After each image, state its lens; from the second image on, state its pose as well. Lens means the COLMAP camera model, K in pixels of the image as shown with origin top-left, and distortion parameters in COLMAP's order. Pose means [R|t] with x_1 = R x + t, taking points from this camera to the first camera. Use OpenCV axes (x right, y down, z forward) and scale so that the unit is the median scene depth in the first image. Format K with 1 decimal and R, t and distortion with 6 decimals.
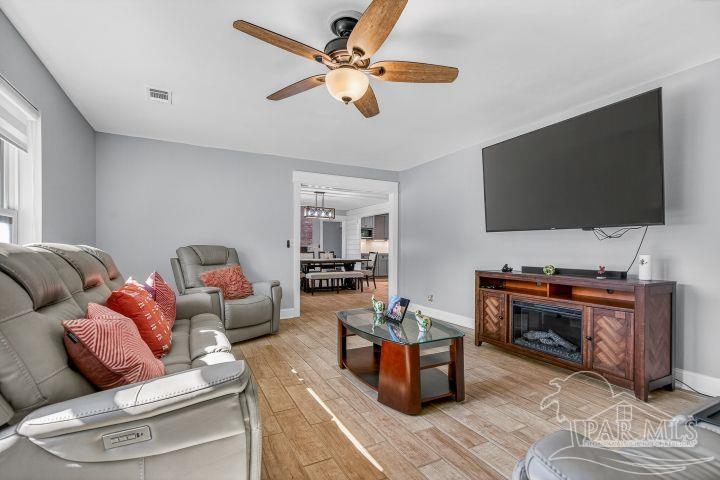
lens RADIAL K [[342.0, 0, 354.7], [0, 342.0, 245.9], [0, 0, 1]] dist [0.008494, -0.003657]
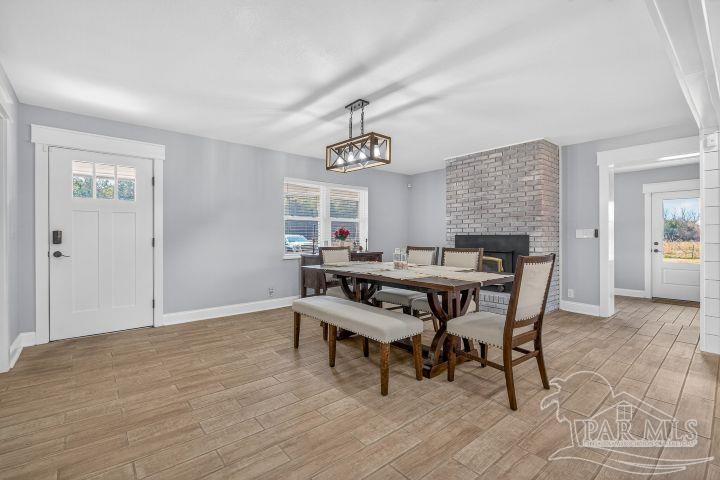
lens RADIAL K [[328.6, 0, 357.9], [0, 328.6, 235.0], [0, 0, 1]] dist [0.000497, -0.001032]
pose [[0.233123, -0.010013, -0.972396, 0.748333], [0.010596, 0.999914, -0.007756, 0.012417], [0.972390, -0.008495, 0.233209, 2.406431]]
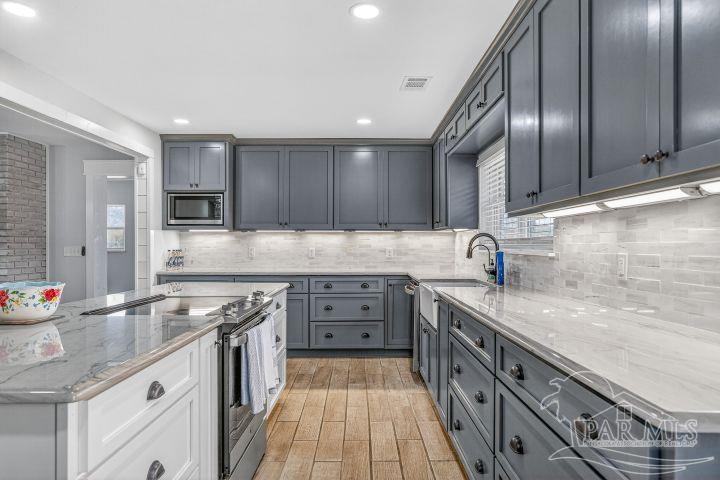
lens RADIAL K [[470.3, 0, 362.9], [0, 470.3, 247.4], [0, 0, 1]] dist [-0.009158, 0.003342]
pose [[0.895399, -0.002703, -0.445257, 1.377402], [0.008798, 0.999894, 0.011622, -0.019905], [0.445178, -0.014324, 0.895327, 2.604268]]
